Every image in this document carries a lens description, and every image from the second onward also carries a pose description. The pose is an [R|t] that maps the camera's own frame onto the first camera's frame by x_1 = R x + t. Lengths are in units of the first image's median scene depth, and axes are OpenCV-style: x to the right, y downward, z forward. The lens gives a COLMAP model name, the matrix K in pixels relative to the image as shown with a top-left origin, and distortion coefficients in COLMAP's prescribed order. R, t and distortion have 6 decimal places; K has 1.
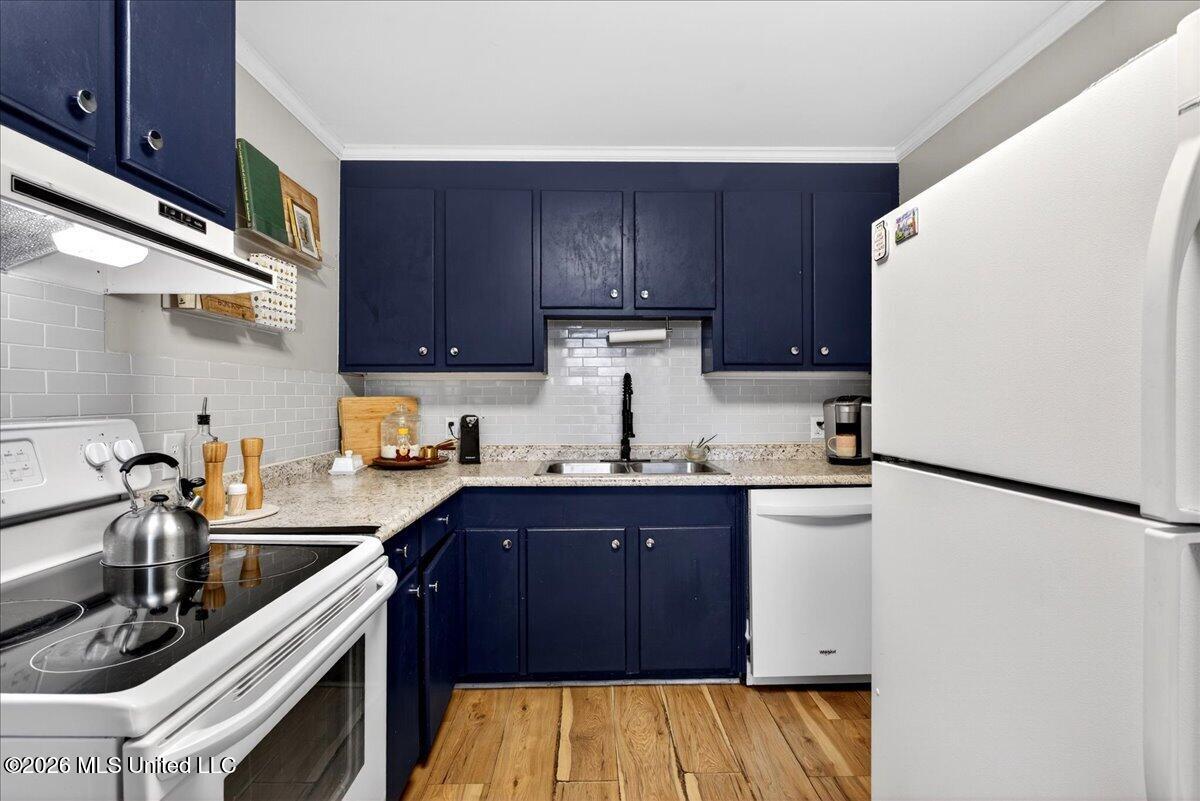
lens RADIAL K [[574.3, 0, 604.4], [0, 574.3, 400.9], [0, 0, 1]] dist [-0.008452, 0.002162]
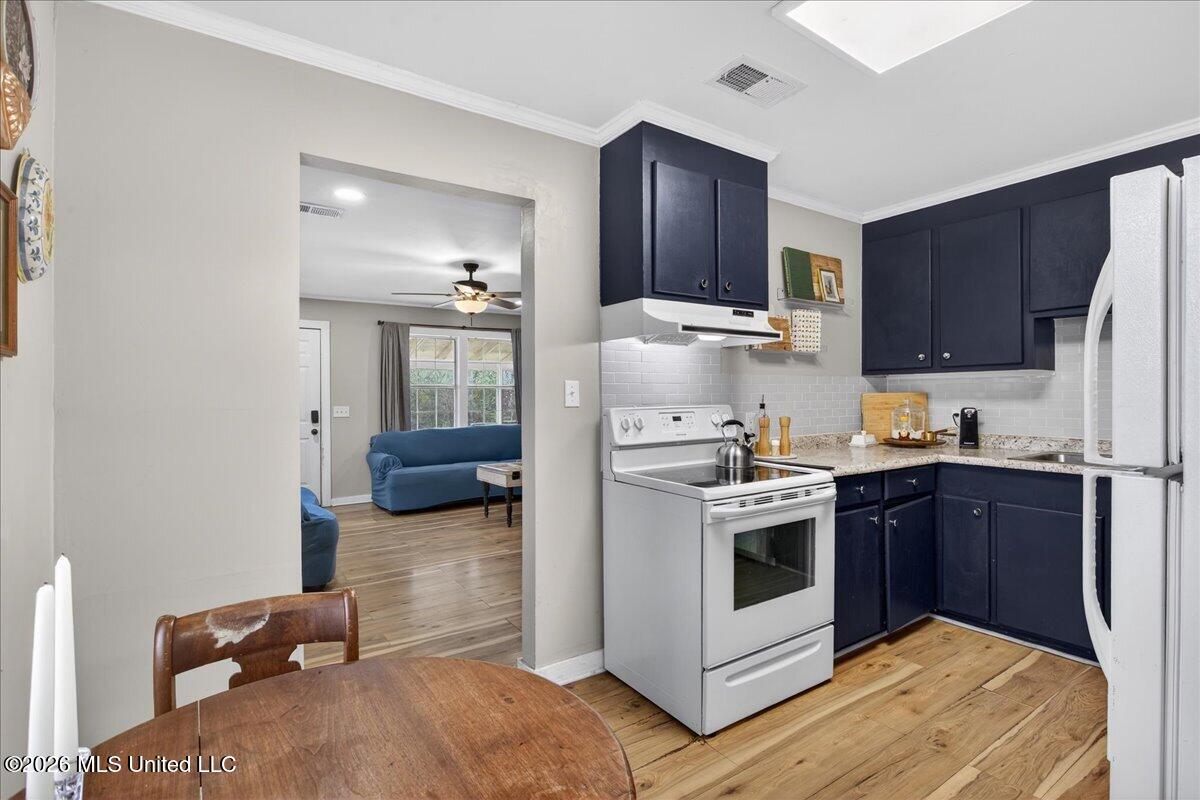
lens RADIAL K [[574.3, 0, 599.6], [0, 574.3, 399.4], [0, 0, 1]] dist [-0.008452, 0.002162]
pose [[0.533413, 0.002255, -0.845852, 0.422191], [0.004122, 0.999978, 0.005266, -0.001707], [0.845845, -0.006295, 0.533392, -0.324986]]
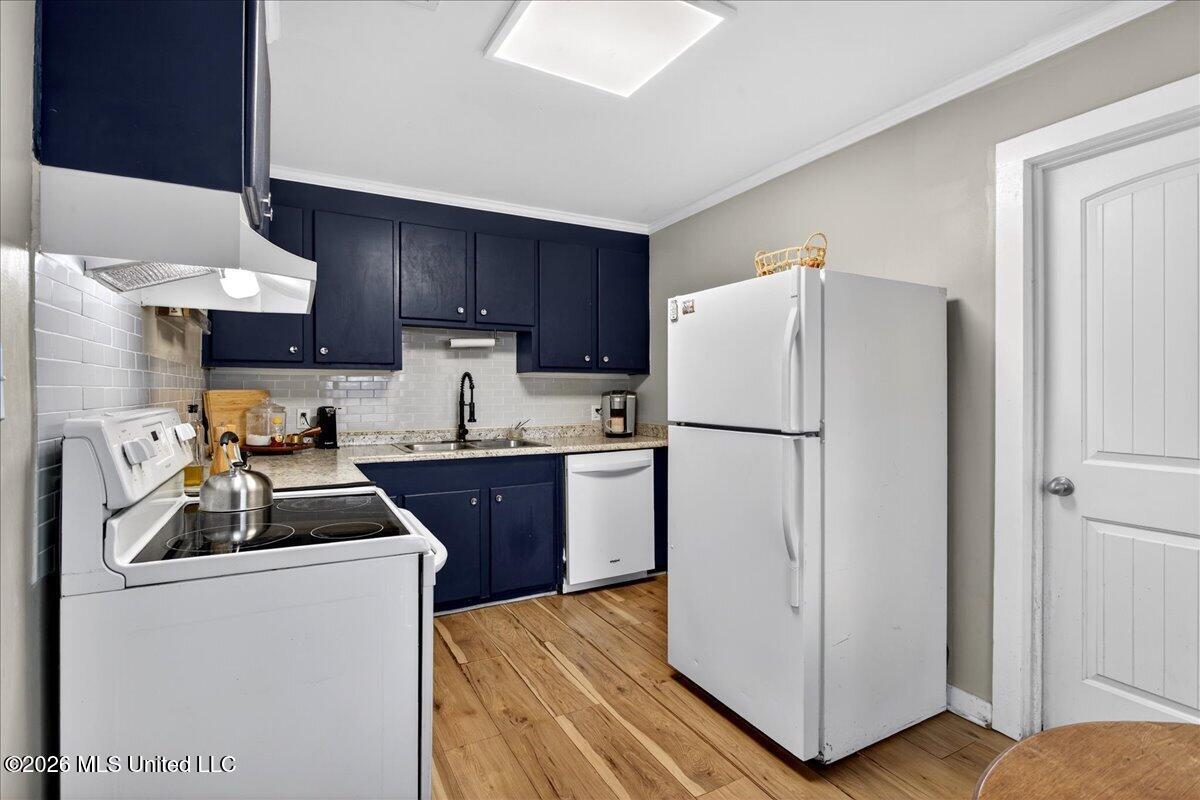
lens RADIAL K [[574.3, 0, 597.0], [0, 574.3, 394.2], [0, 0, 1]] dist [-0.008452, 0.002162]
pose [[0.892442, -0.000172, 0.451161, -0.318407], [0.000456, 1.000000, -0.000522, 0.001848], [-0.451161, 0.000671, 0.892442, -0.310296]]
